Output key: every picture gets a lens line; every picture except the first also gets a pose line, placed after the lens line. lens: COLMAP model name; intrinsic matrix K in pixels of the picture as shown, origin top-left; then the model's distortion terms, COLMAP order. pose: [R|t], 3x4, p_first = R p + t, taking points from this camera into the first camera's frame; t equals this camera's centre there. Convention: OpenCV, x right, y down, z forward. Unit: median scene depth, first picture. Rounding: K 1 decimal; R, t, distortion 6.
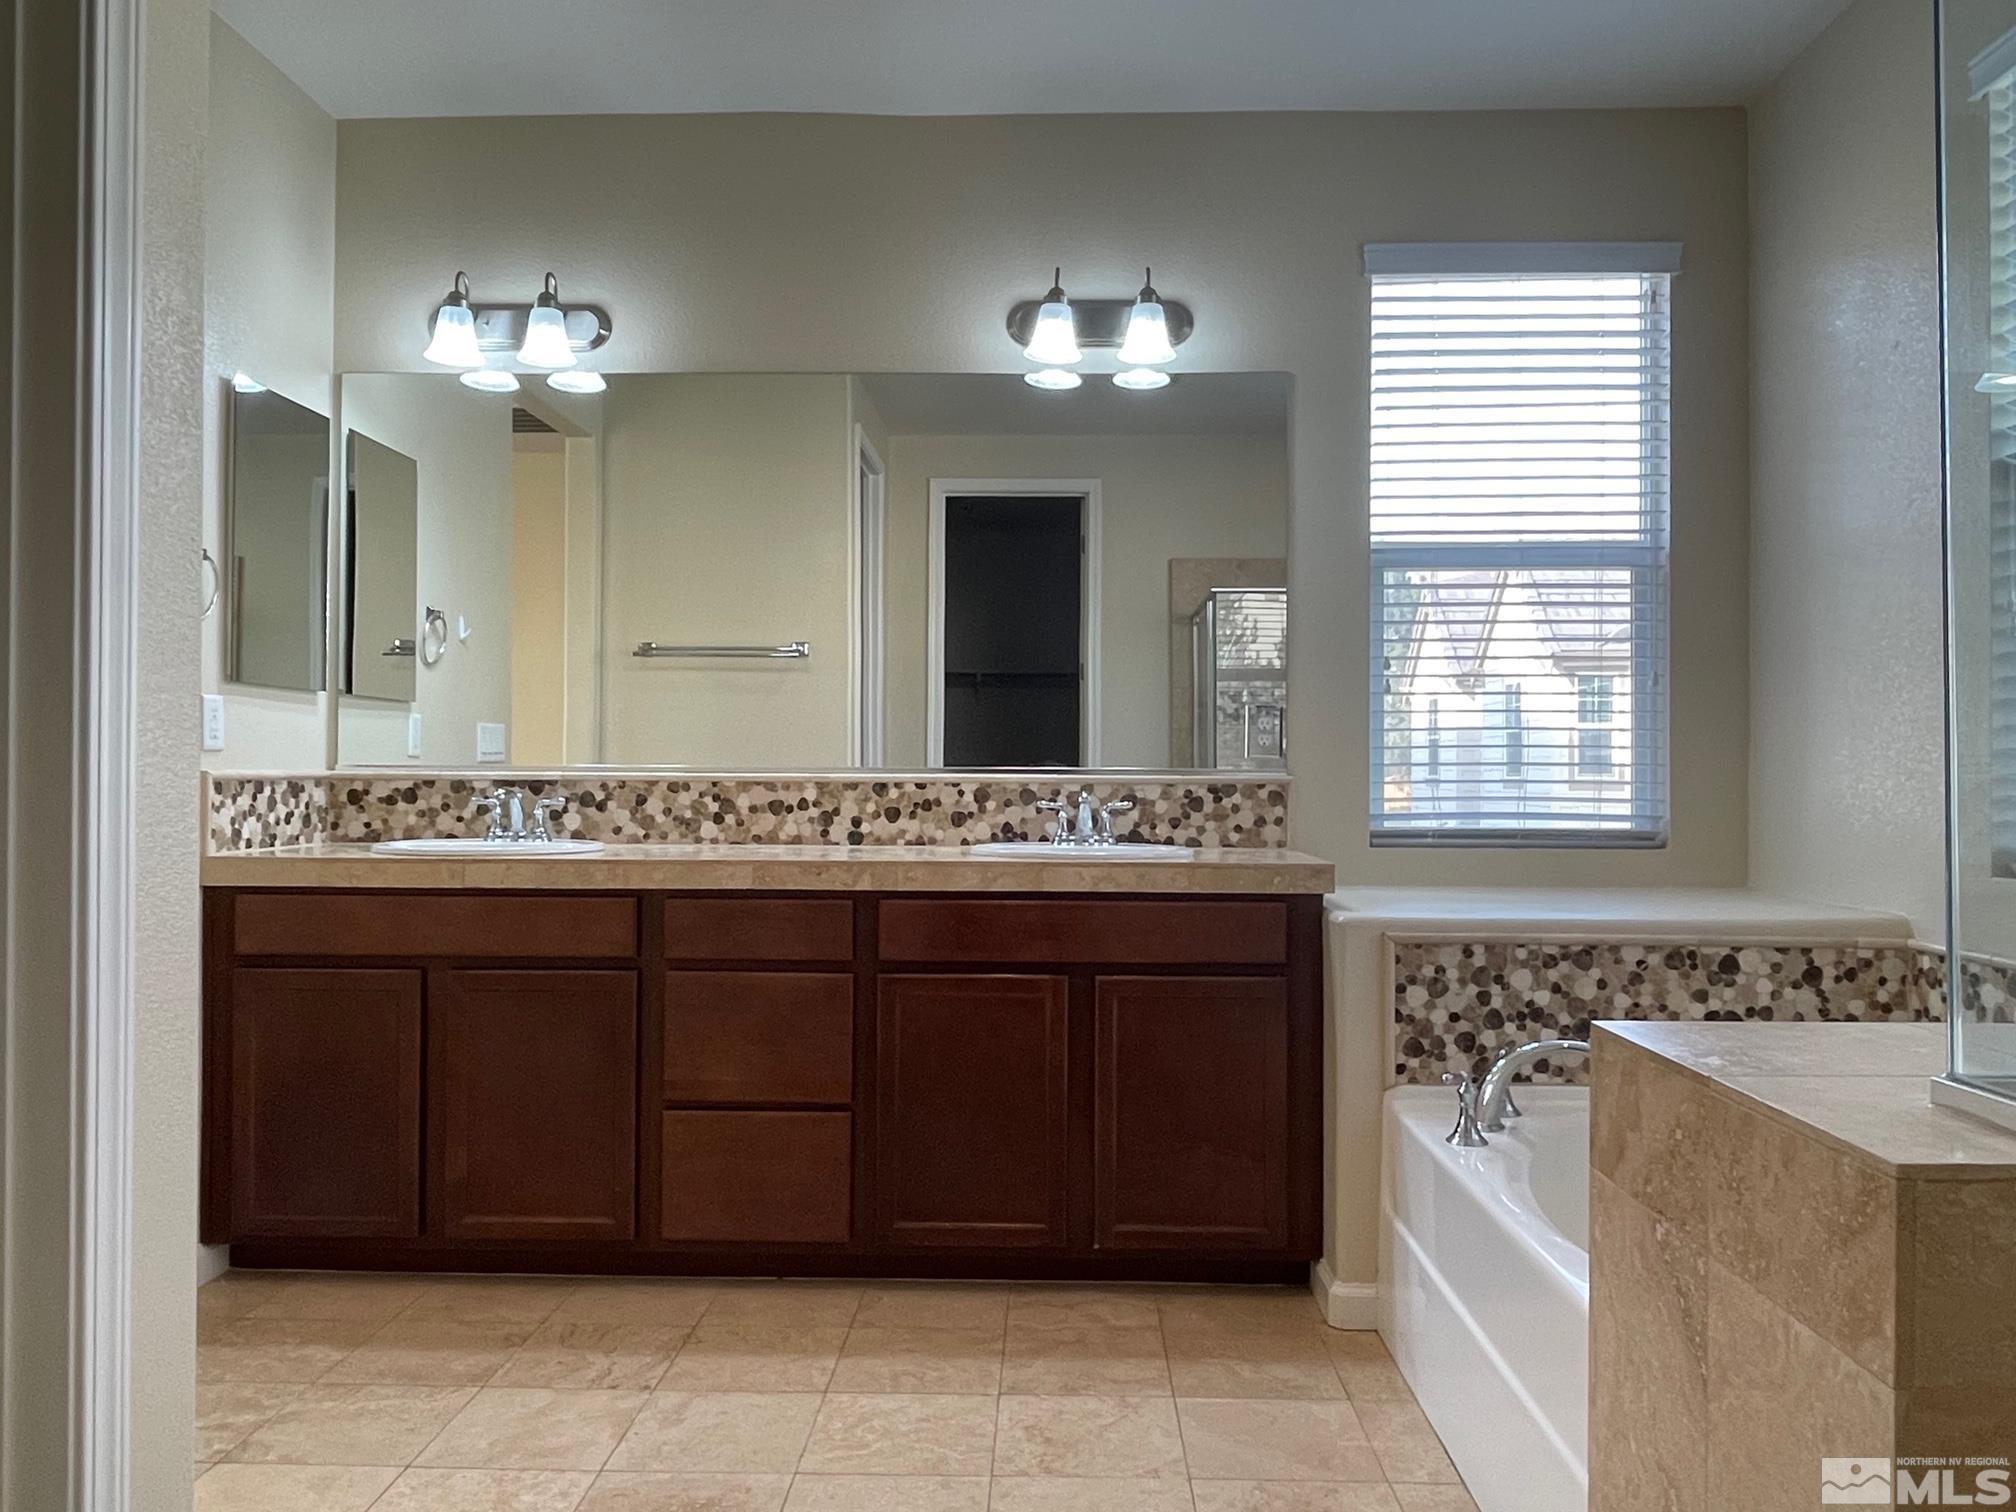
lens RADIAL K [[1461.6, 0, 1010.9], [0, 1461.6, 762.7], [0, 0, 1]] dist [0.014378, -0.004027]
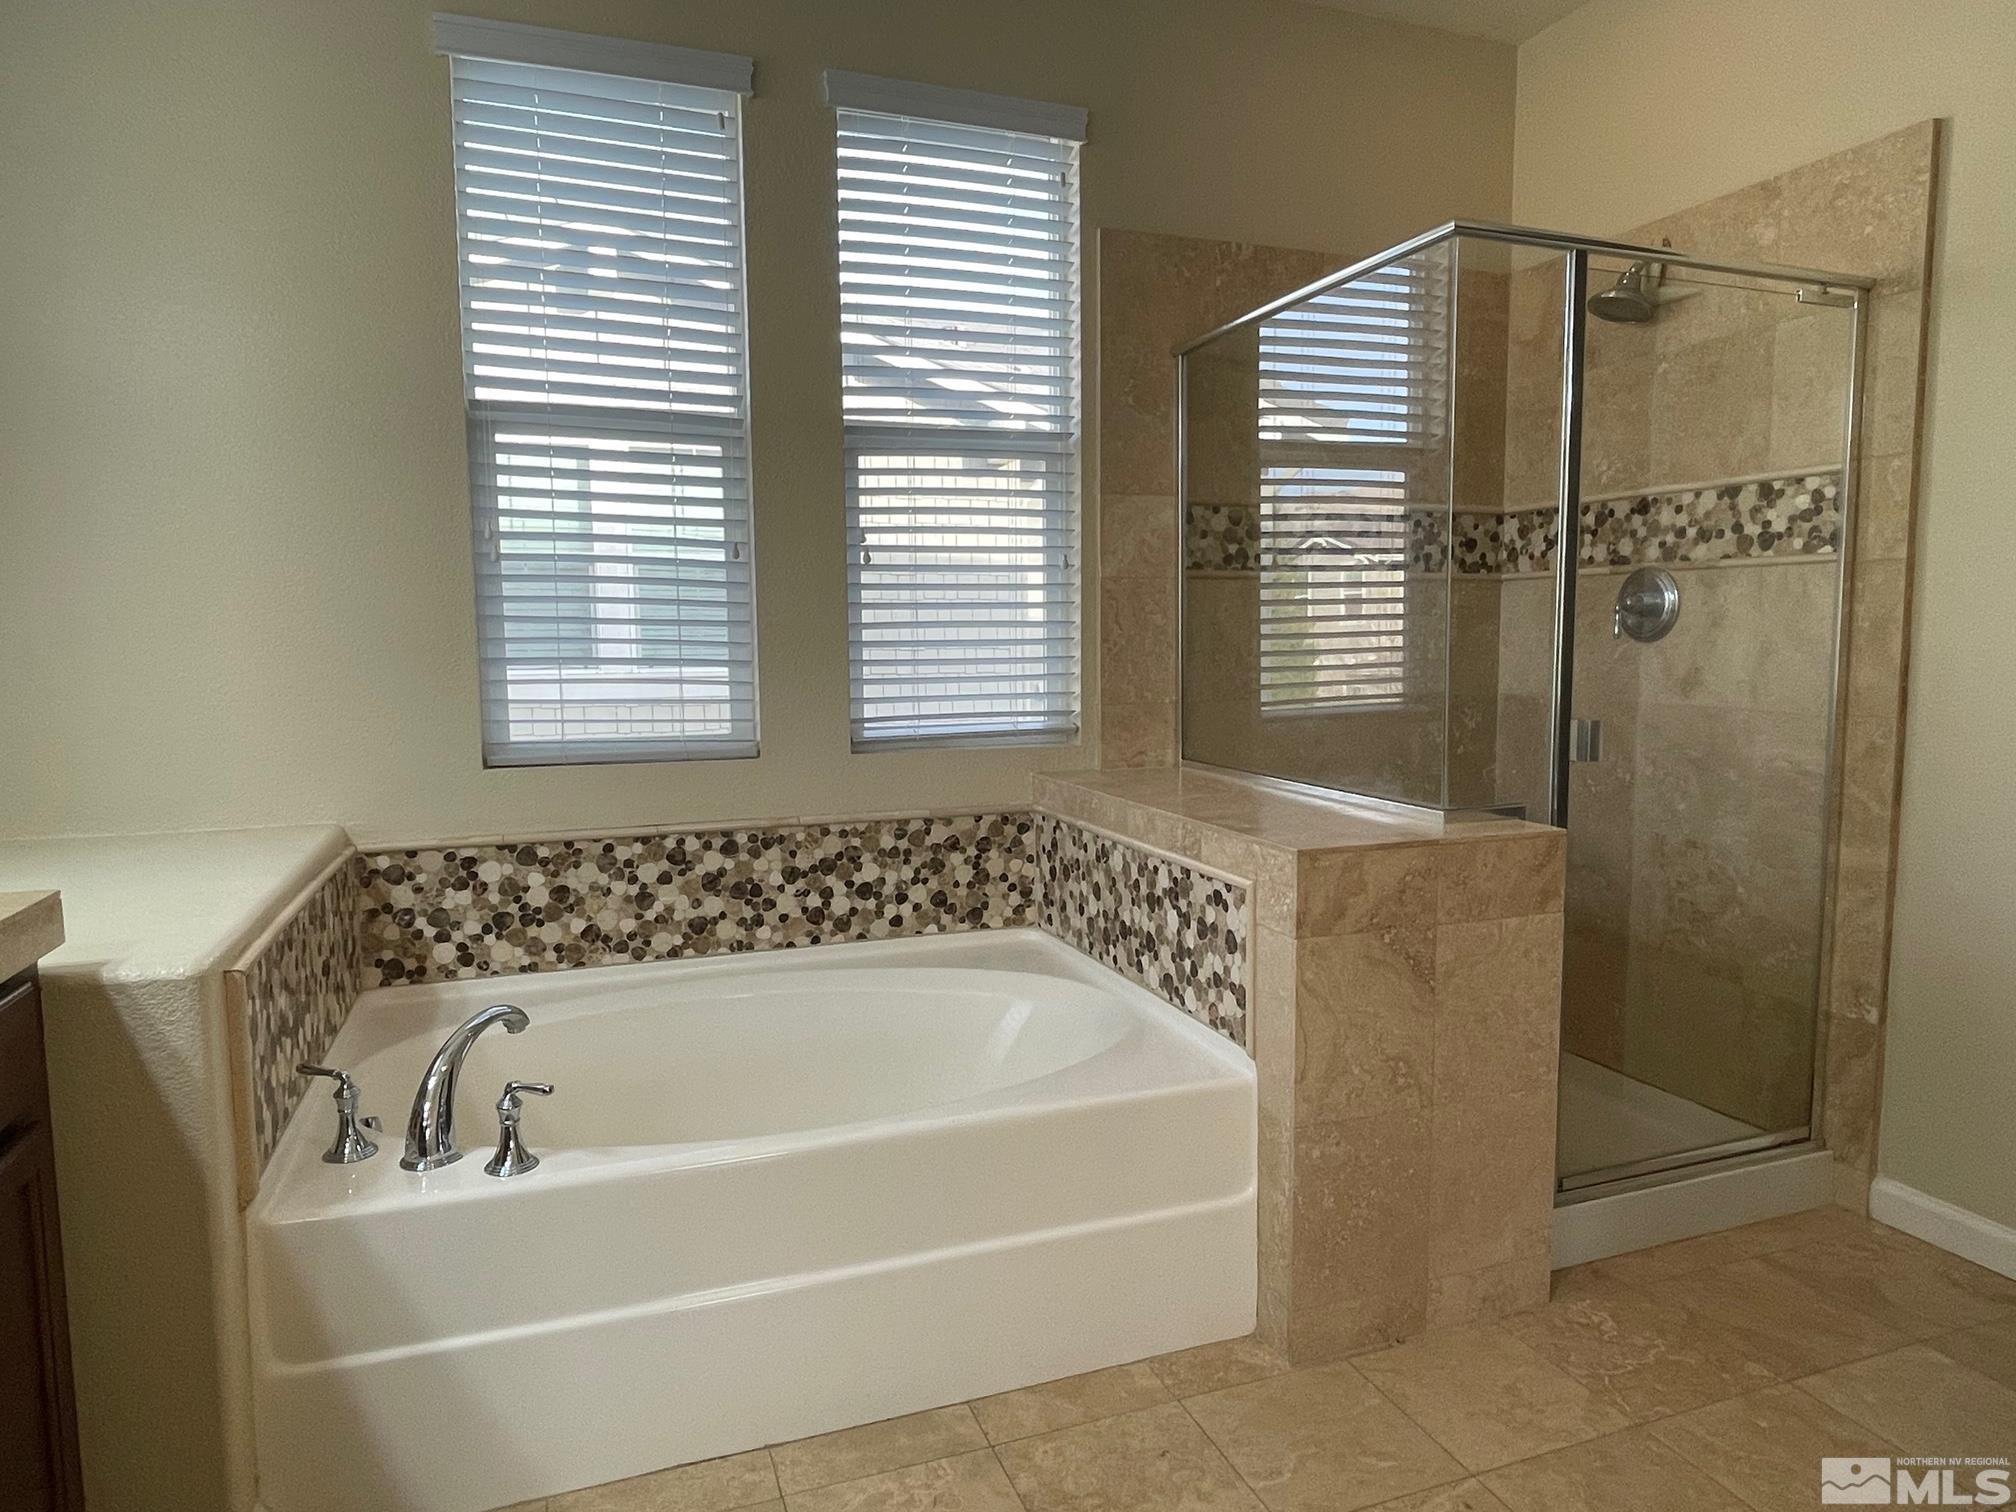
lens RADIAL K [[1251.0, 0, 1013.4], [0, 1251.0, 755.7], [0, 0, 1]] dist [0.007519, -0.012069]
pose [[-0.383714, -0.092626, 0.918795, -0.286777], [-0.001924, 0.995035, 0.099509, -0.023740], [-0.923450, 0.036416, -0.381987, 0.709834]]
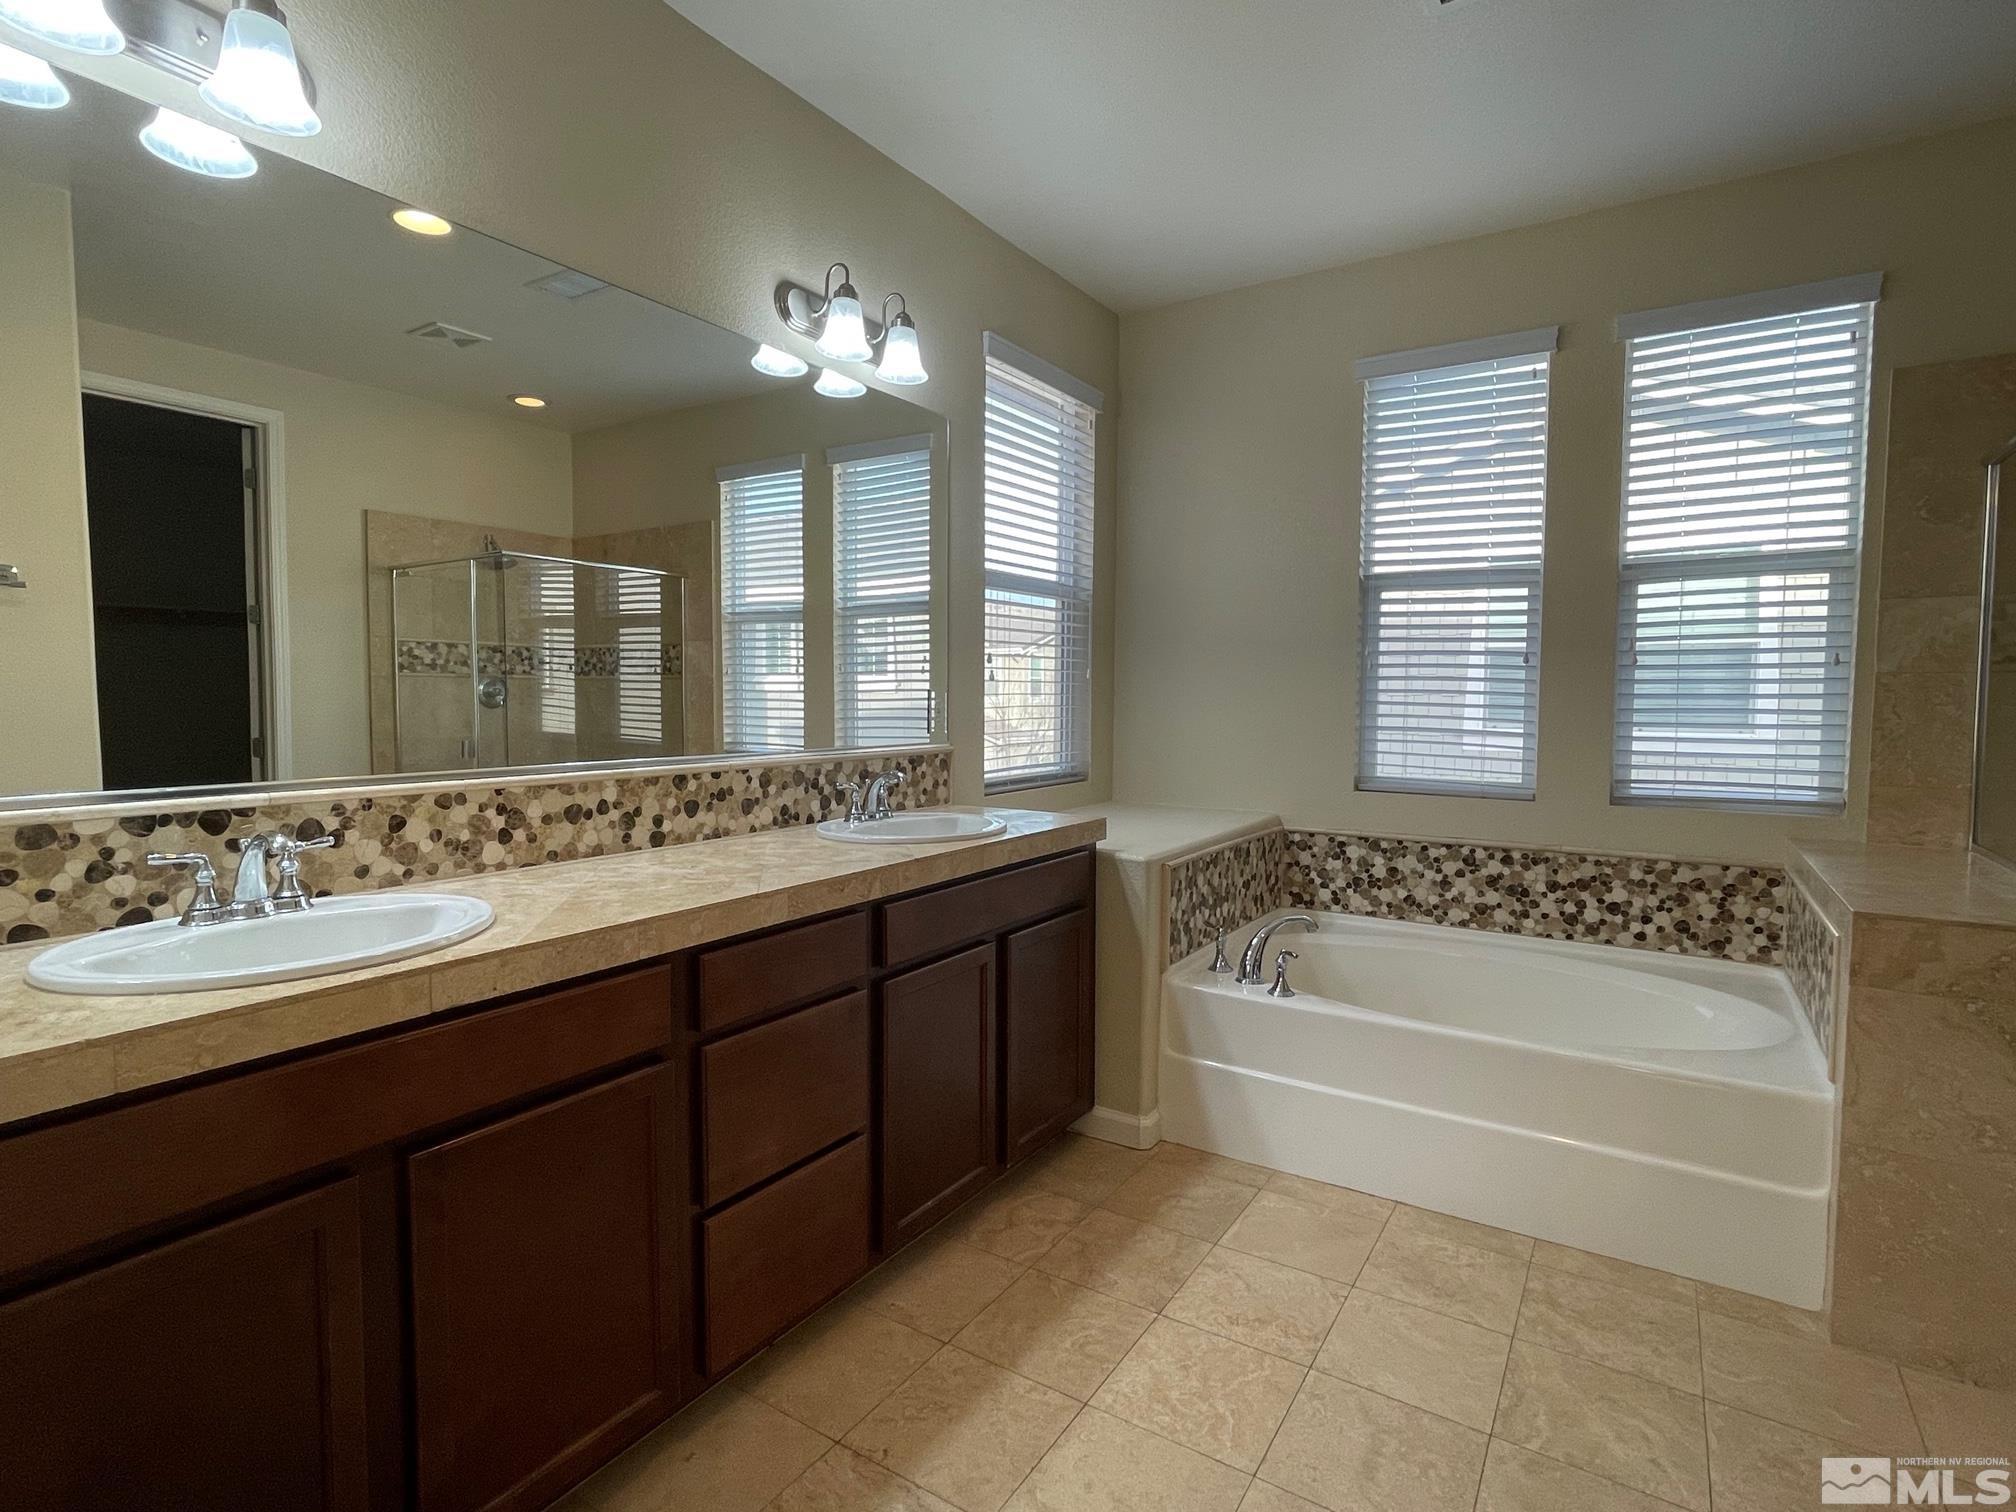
lens RADIAL K [[1004.1, 0, 1005.9], [0, 1004.1, 740.2], [0, 0, 1]] dist [-0.000161, -0.001570]
pose [[0.516632, -0.043296, 0.855112, -0.516587], [-0.009305, 0.998378, 0.056172, -0.044696], [-0.856157, -0.036977, 0.515391, 0.506978]]
